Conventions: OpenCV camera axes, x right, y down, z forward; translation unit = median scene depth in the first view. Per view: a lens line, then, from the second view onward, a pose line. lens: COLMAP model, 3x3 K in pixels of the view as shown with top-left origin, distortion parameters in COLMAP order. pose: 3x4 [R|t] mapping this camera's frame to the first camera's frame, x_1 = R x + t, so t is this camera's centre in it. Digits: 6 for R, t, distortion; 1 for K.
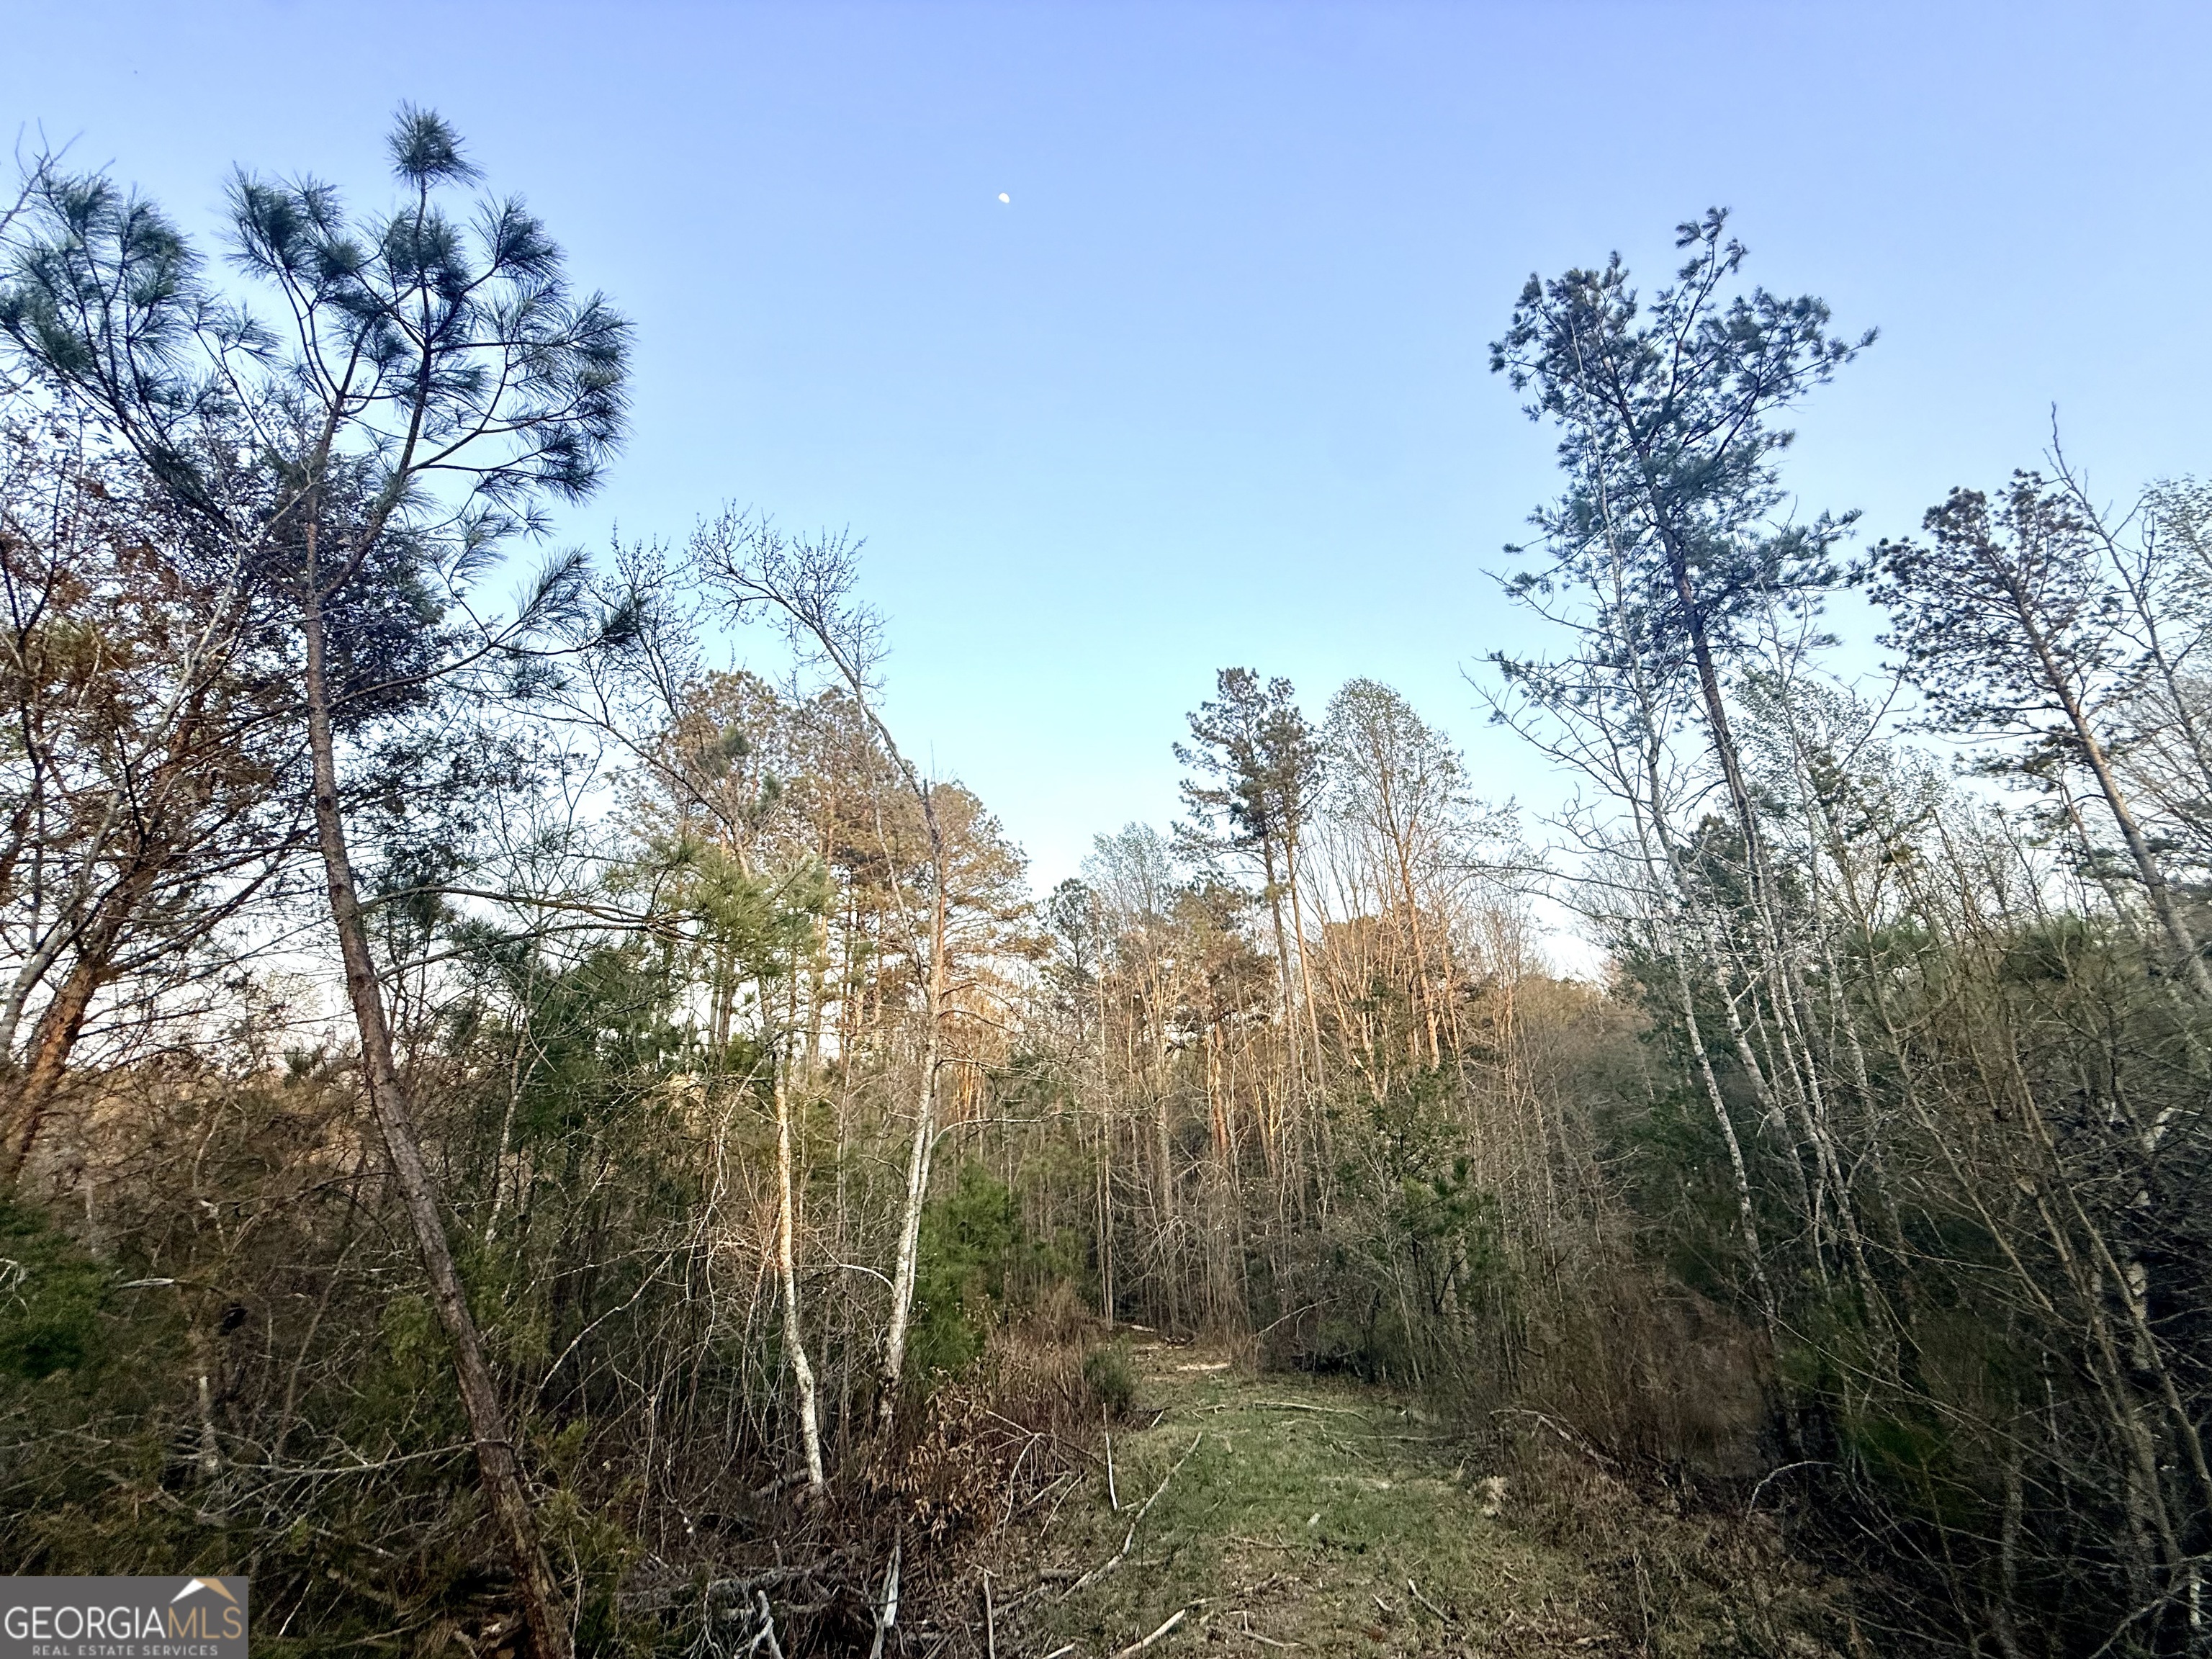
lens RADIAL K [[893.4, 0, 1106.0], [0, 893.4, 829.5], [0, 0, 1]] dist [0.001175, -0.000031]
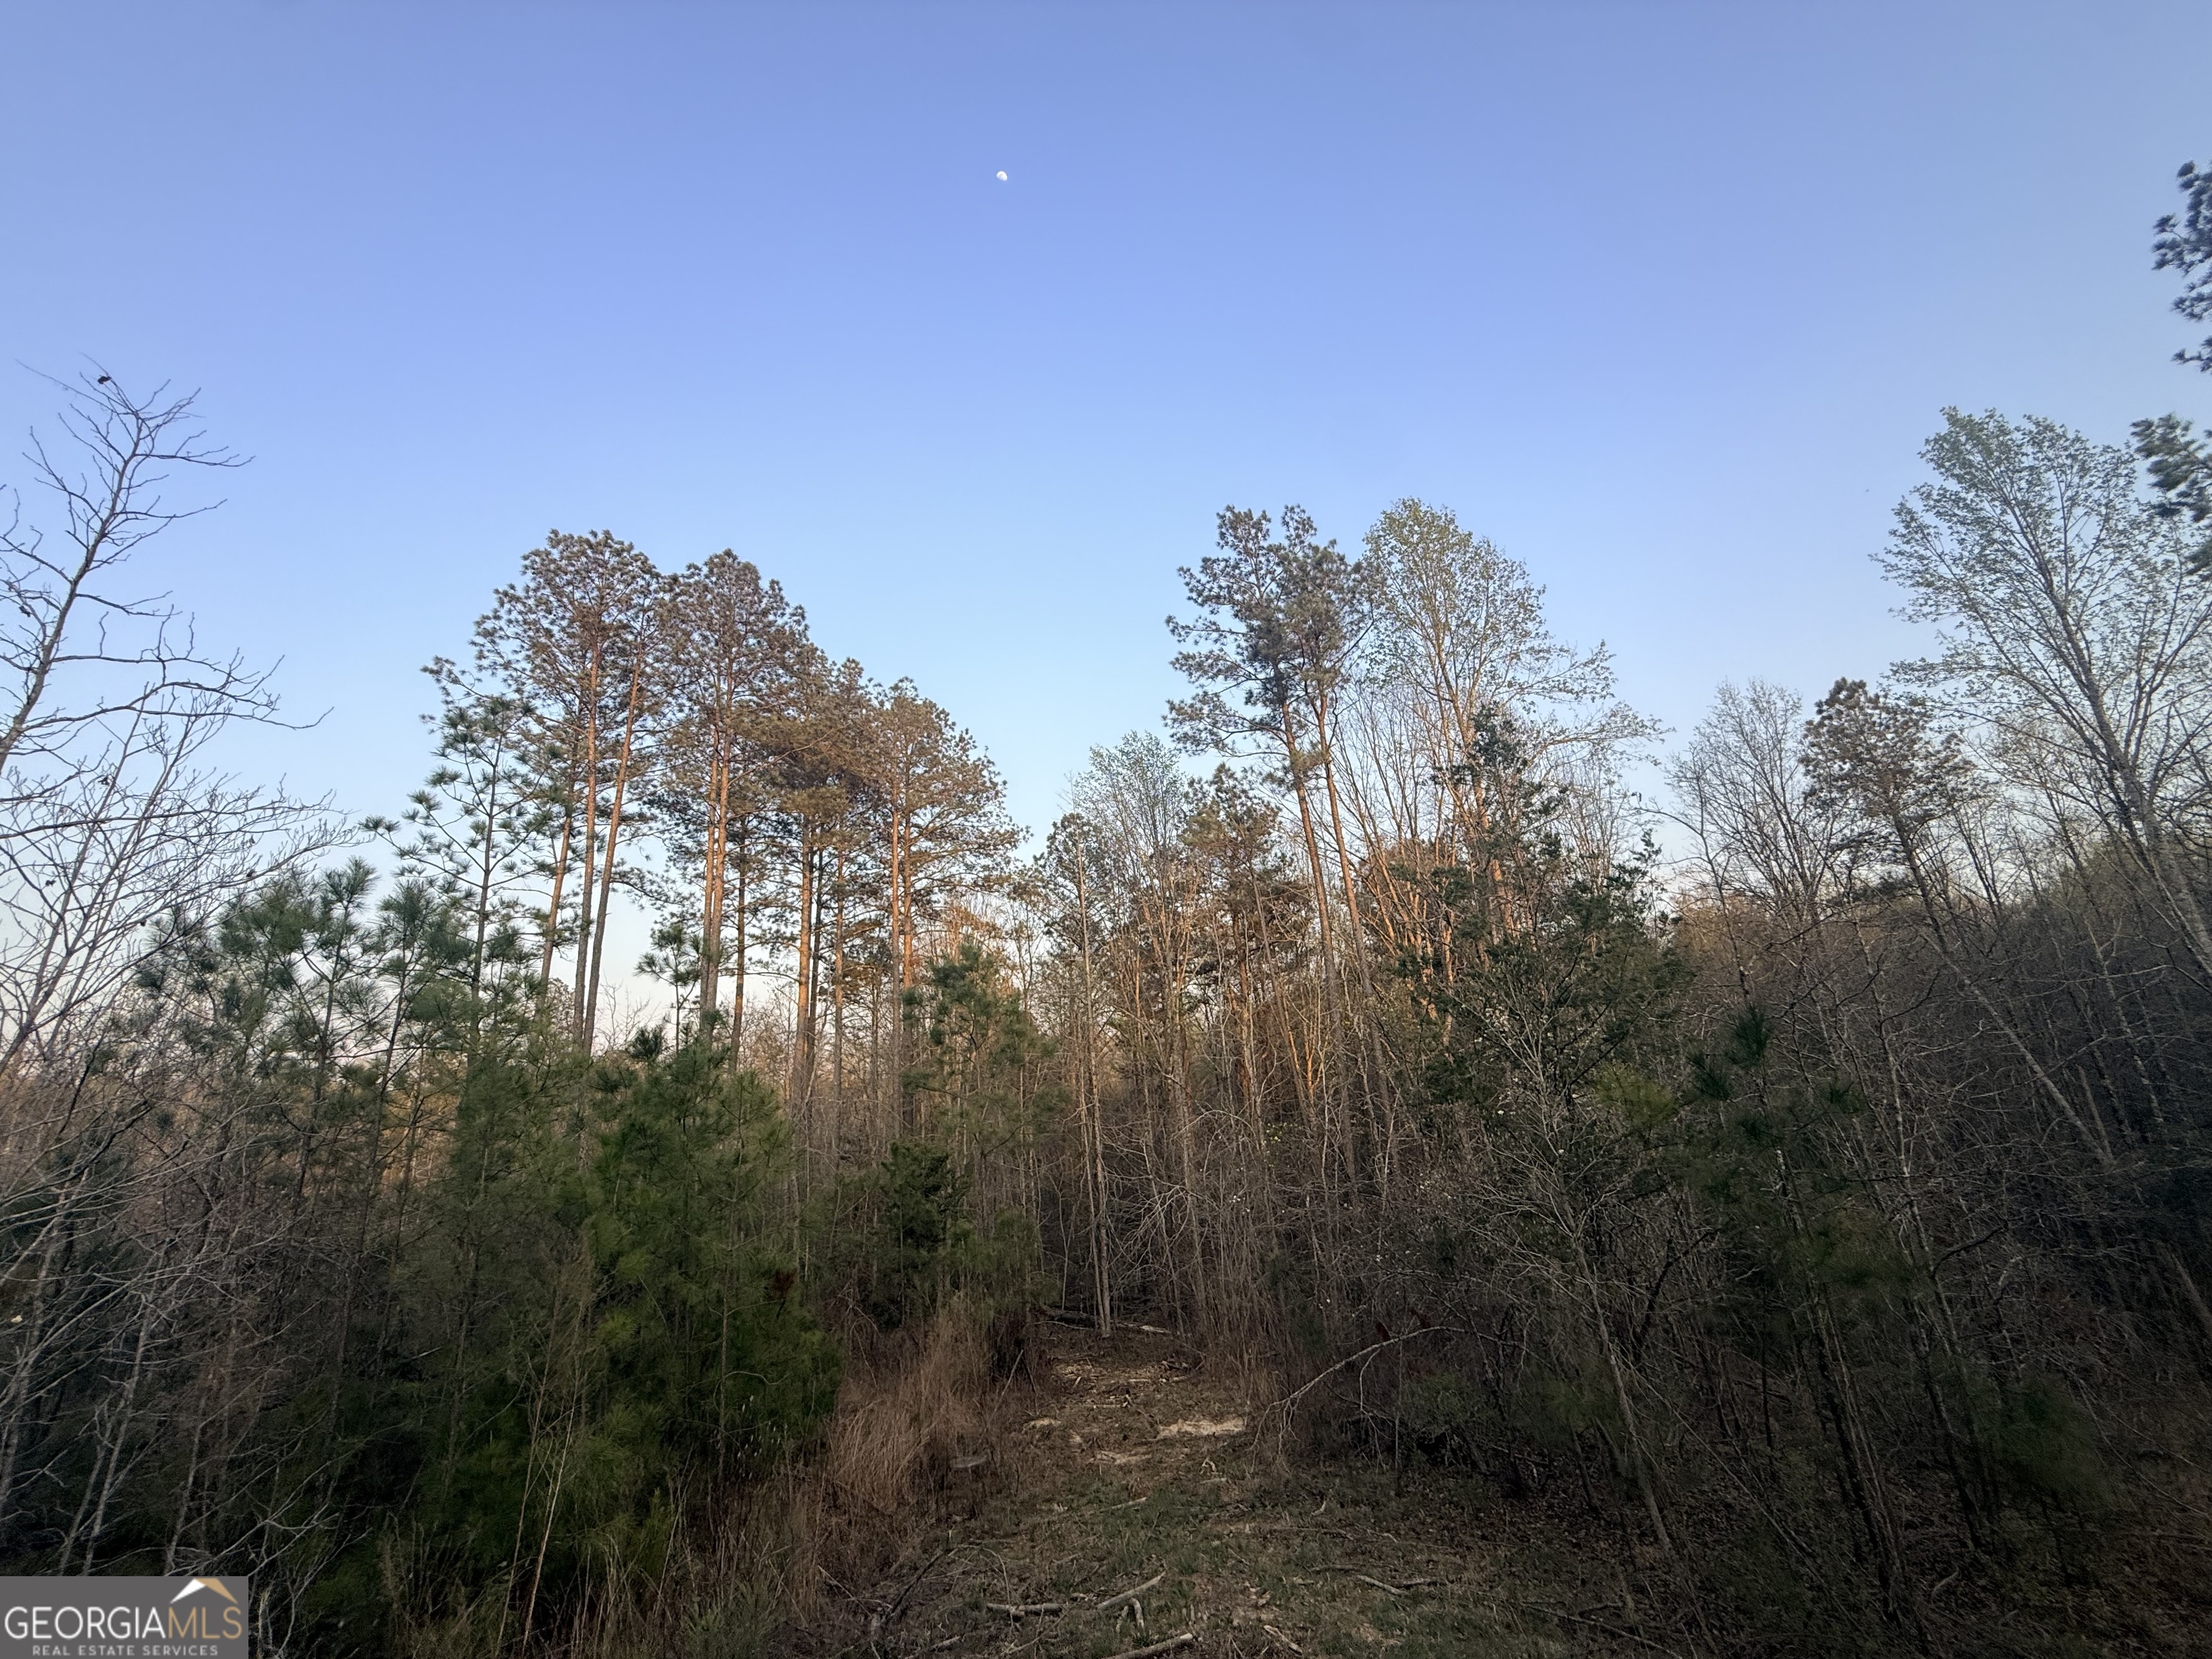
lens RADIAL K [[890.3, 0, 1097.4], [0, 890.3, 850.0], [0, 0, 1]] dist [-0.003365, -0.000418]
pose [[0.997353, -0.052540, -0.050268, 0.041211], [0.054379, 0.997873, 0.035950, 0.086038], [0.048272, -0.038589, 0.998089, 0.189676]]
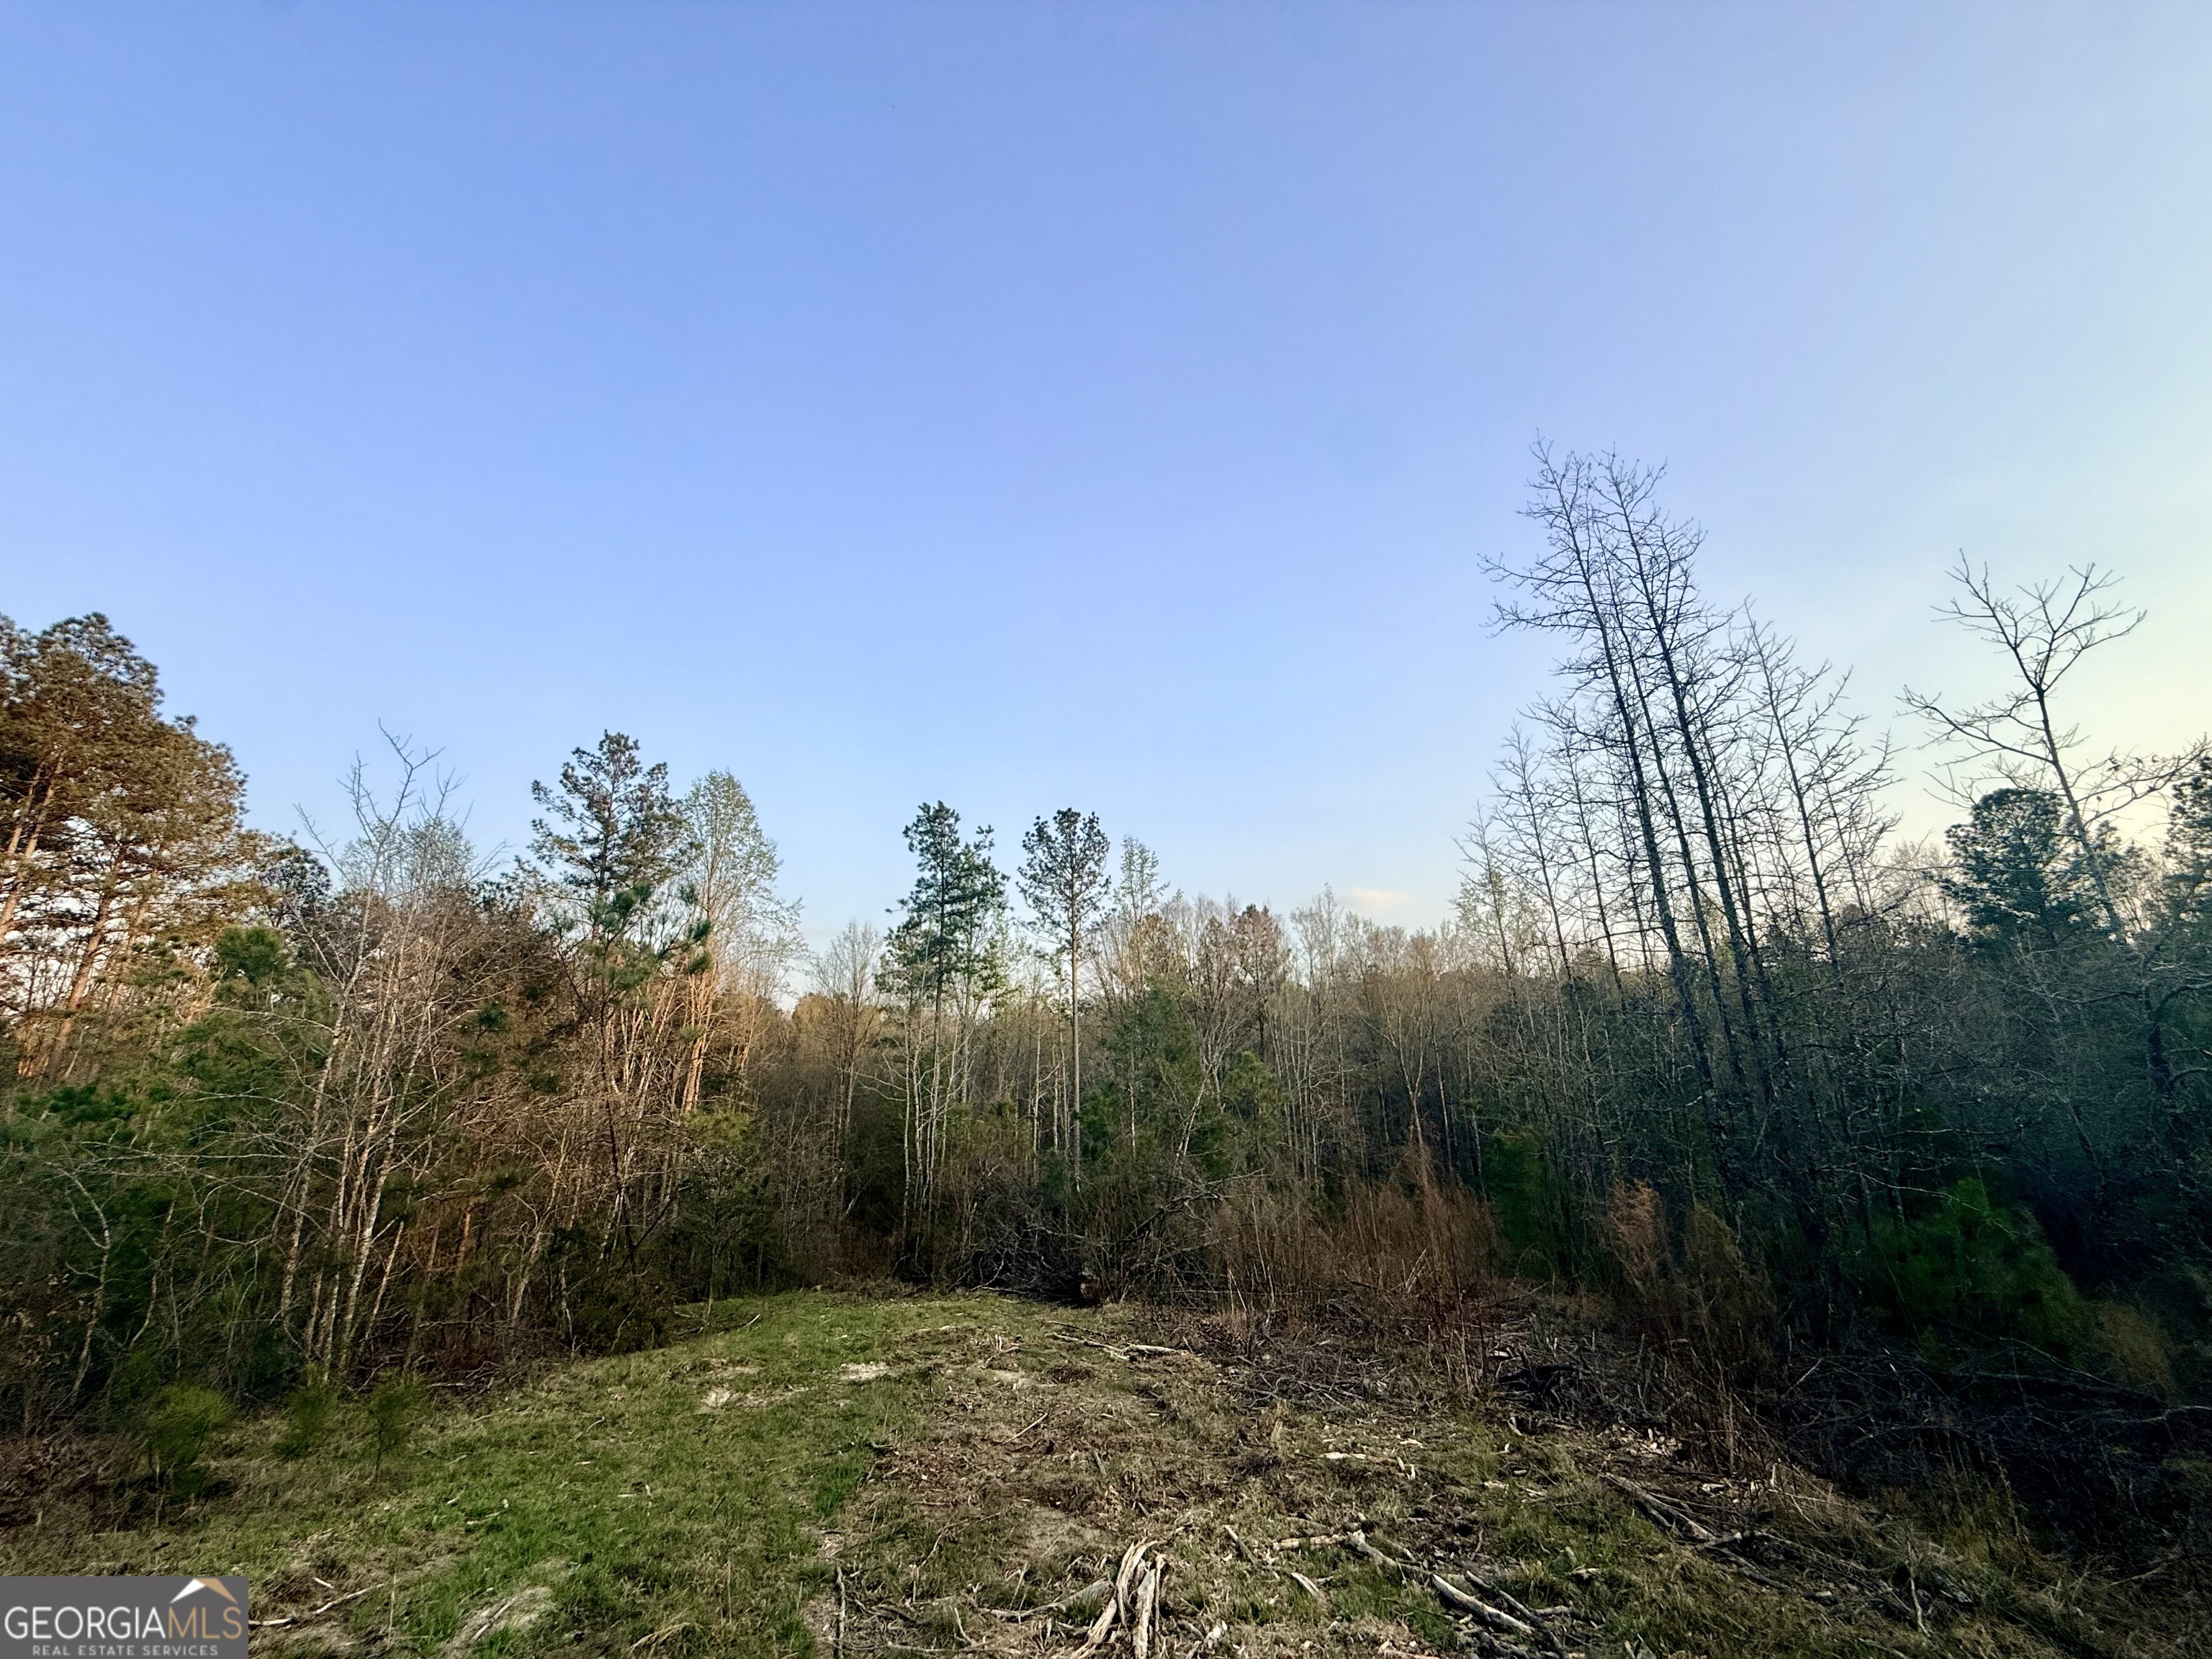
lens RADIAL K [[893.4, 0, 1106.0], [0, 893.4, 829.5], [0, 0, 1]] dist [0.001175, -0.000031]
pose [[0.670402, 0.279573, 0.687314, -0.181868], [-0.269000, 0.954860, -0.126021, -0.089623], [-0.691520, -0.100403, 0.715345, -0.226960]]
